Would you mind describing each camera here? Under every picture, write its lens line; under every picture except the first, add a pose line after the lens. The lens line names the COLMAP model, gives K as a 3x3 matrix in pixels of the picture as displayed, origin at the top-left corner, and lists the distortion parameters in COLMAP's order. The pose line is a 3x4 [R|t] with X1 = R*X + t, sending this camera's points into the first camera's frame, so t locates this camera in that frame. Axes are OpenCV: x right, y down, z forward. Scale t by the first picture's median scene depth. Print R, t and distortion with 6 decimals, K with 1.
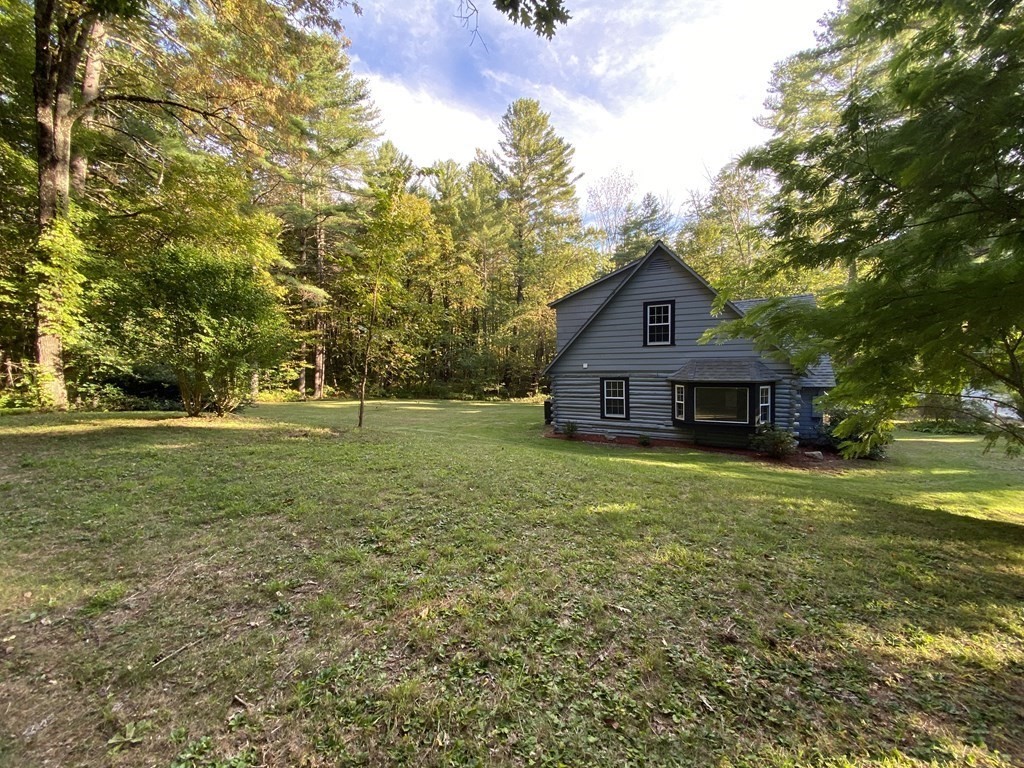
lens RADIAL K [[423.4, 0, 499.3], [0, 423.4, 379.7], [0, 0, 1]] dist [0.009579, -0.000290]
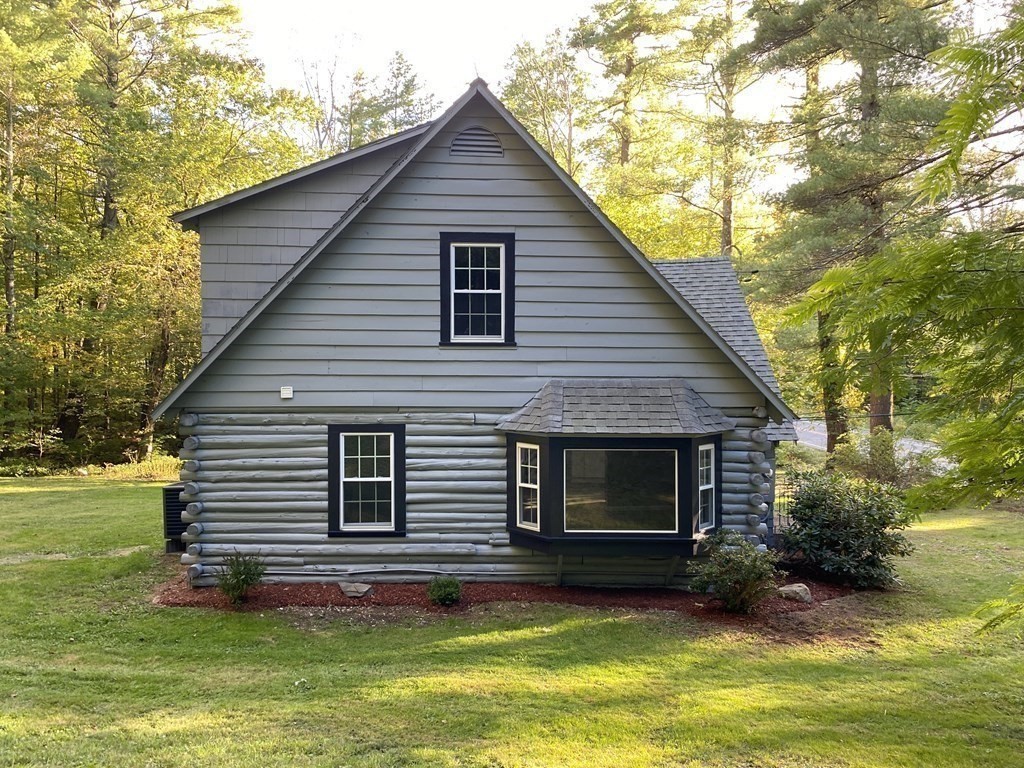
lens RADIAL K [[783.1, 0, 531.6], [0, 783.1, 400.4], [0, 0, 1]] dist [0.003938, 0.004713]
pose [[0.861320, 0.007331, 0.508010, 0.045820], [0.001136, 0.999866, -0.016355, -0.015474], [-0.508062, 0.014664, 0.861196, 0.332600]]
